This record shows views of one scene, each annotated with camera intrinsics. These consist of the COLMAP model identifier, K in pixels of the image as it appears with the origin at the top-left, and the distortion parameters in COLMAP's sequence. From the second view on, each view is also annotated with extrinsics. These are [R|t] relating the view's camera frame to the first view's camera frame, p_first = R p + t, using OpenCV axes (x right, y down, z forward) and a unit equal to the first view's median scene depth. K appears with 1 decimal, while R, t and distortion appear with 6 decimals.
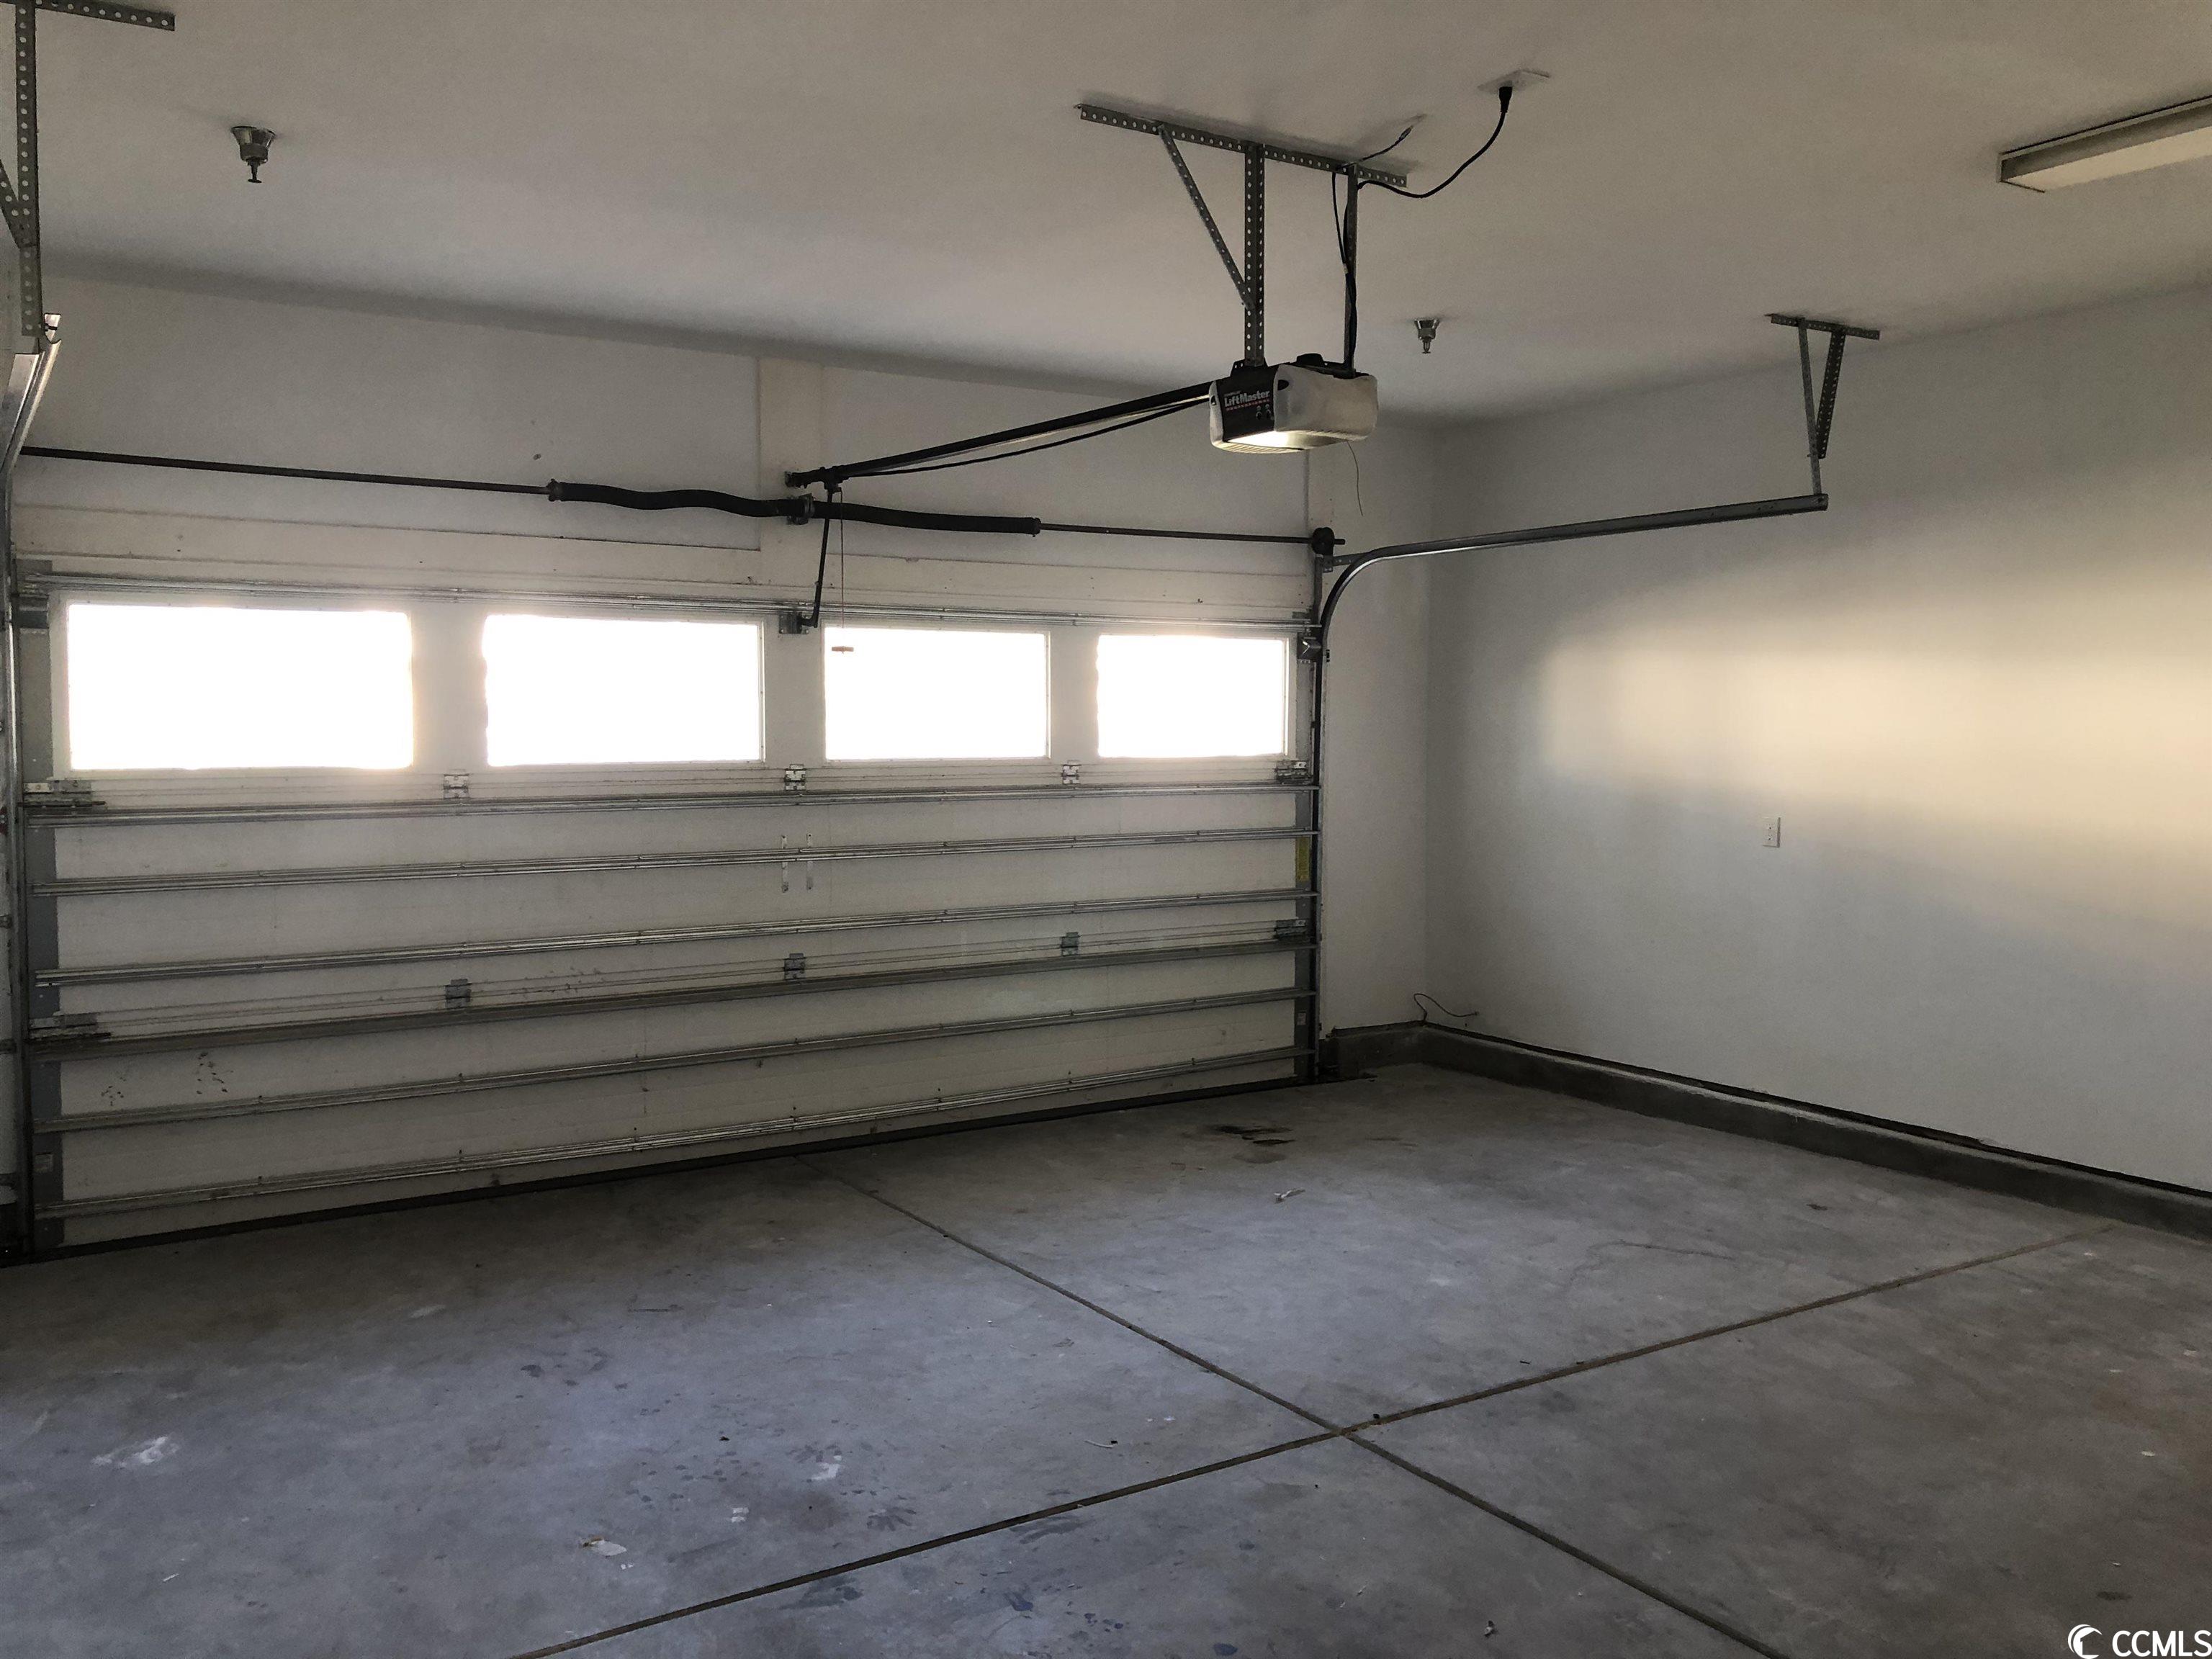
lens RADIAL K [[1817.4, 0, 1099.2], [0, 1817.4, 832.5], [0, 0, 1]] dist [0.054602, -0.051034]
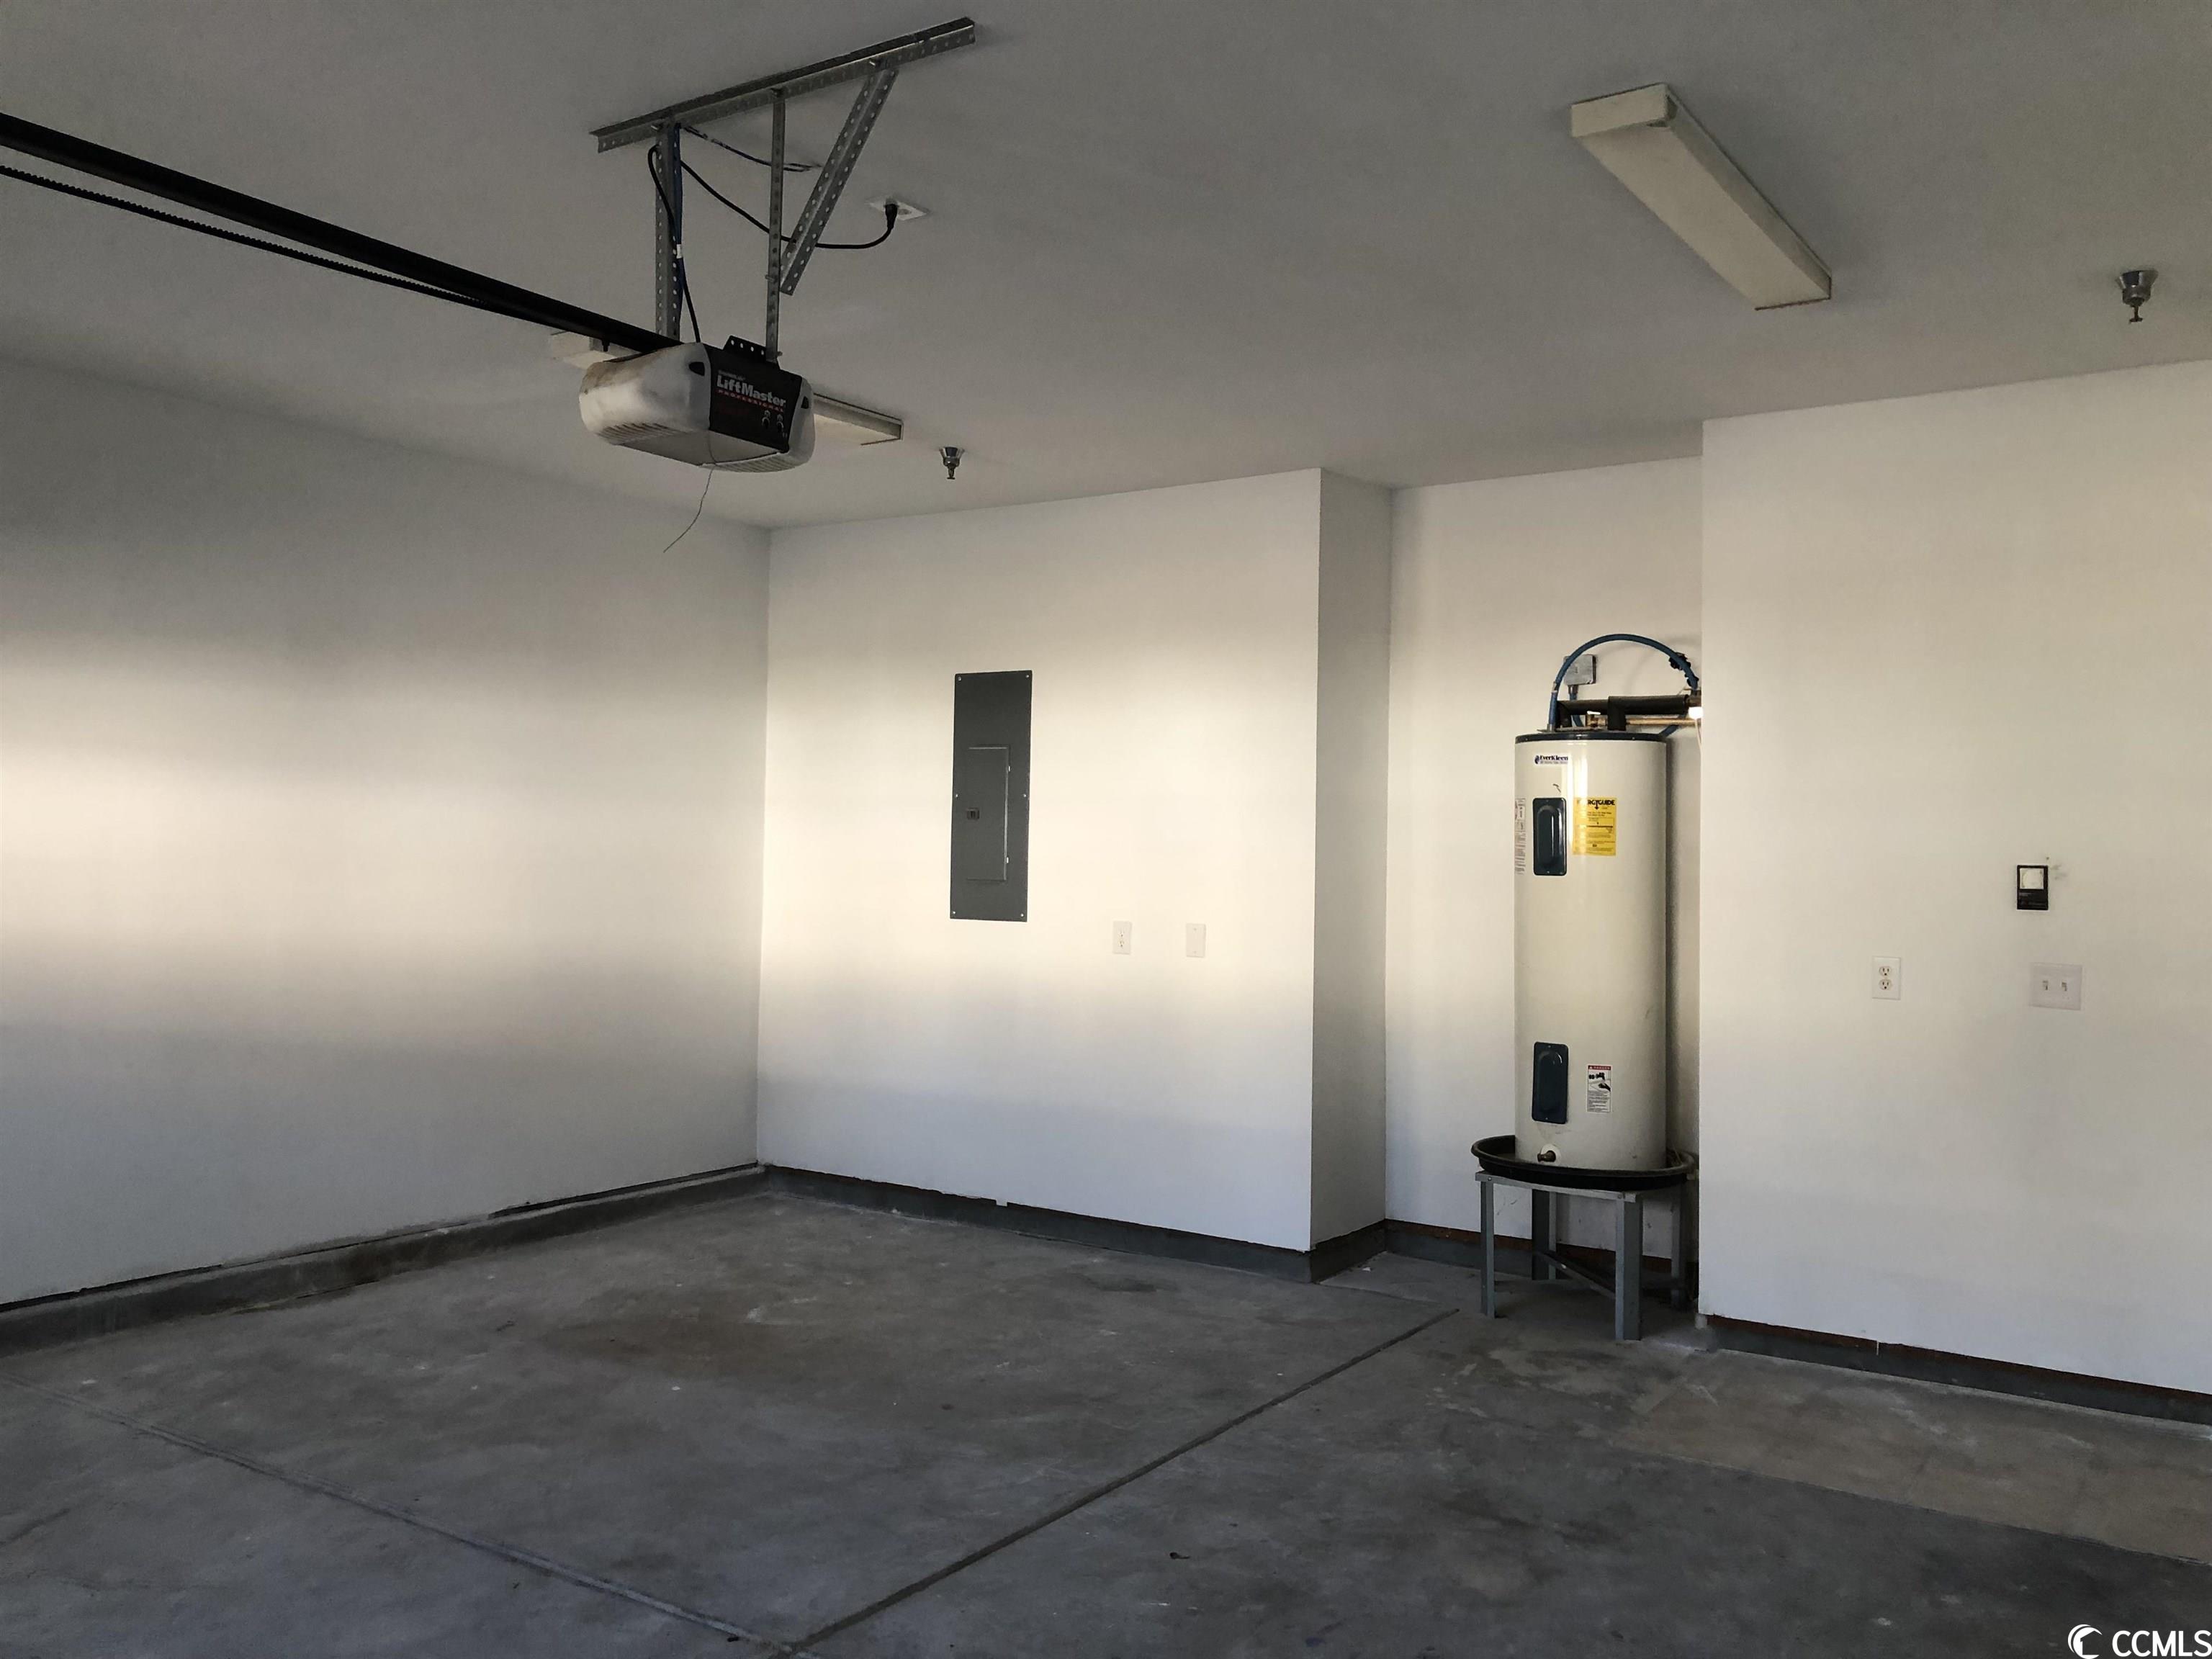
lens RADIAL K [[1817.4, 0, 1099.3], [0, 1817.4, 828.4], [0, 0, 1]] dist [0.054602, -0.051034]
pose [[-0.388721, 0.002533, 0.921352, -0.719266], [0.047874, 0.998701, 0.017452, -0.059230], [-0.920111, 0.050893, -0.388337, 1.209716]]
